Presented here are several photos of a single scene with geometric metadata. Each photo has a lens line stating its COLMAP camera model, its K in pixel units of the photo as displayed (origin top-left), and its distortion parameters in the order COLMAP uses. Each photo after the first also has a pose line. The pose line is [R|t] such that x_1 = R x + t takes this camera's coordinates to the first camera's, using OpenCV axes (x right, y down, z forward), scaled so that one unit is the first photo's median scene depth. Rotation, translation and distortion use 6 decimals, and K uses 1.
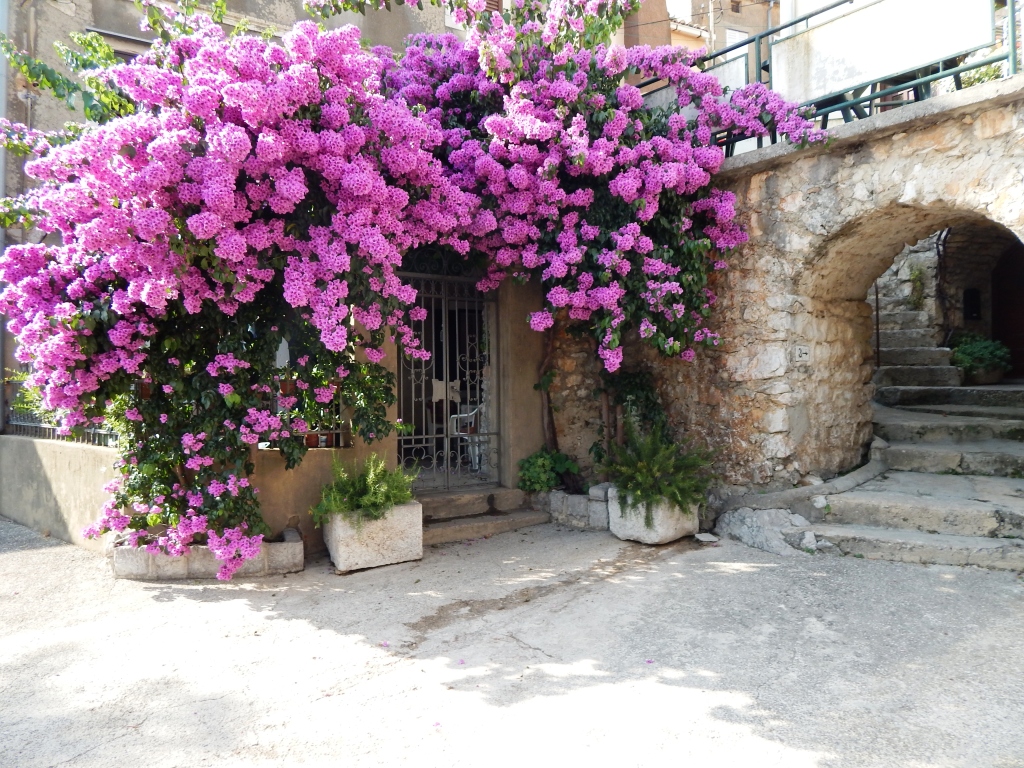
lens RADIAL K [[662.8, 0, 512.2], [0, 662.8, 382.8], [0, 0, 1]] dist [-0.001720, -0.000669]
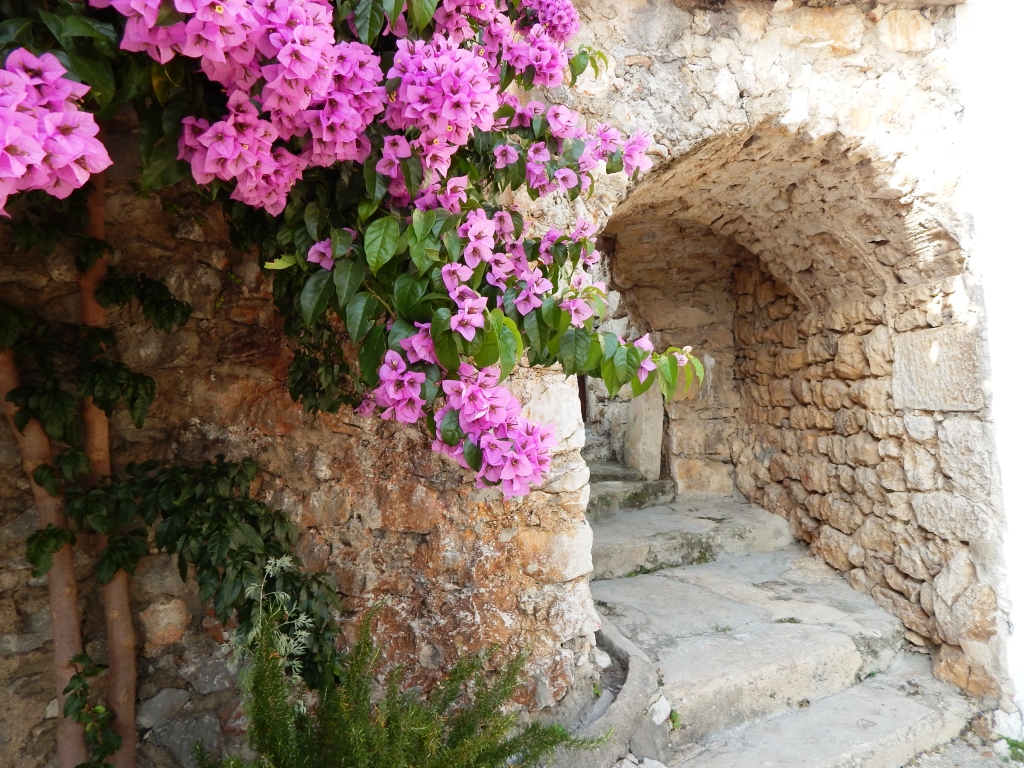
lens RADIAL K [[662.8, 0, 511.4], [0, 662.8, 382.6], [0, 0, 1]] dist [-0.001720, -0.000669]
pose [[0.525009, 0.020585, 0.850847, -0.001043], [0.049688, 0.997261, -0.054787, -0.031354], [-0.849645, 0.071041, 0.522549, 0.773329]]
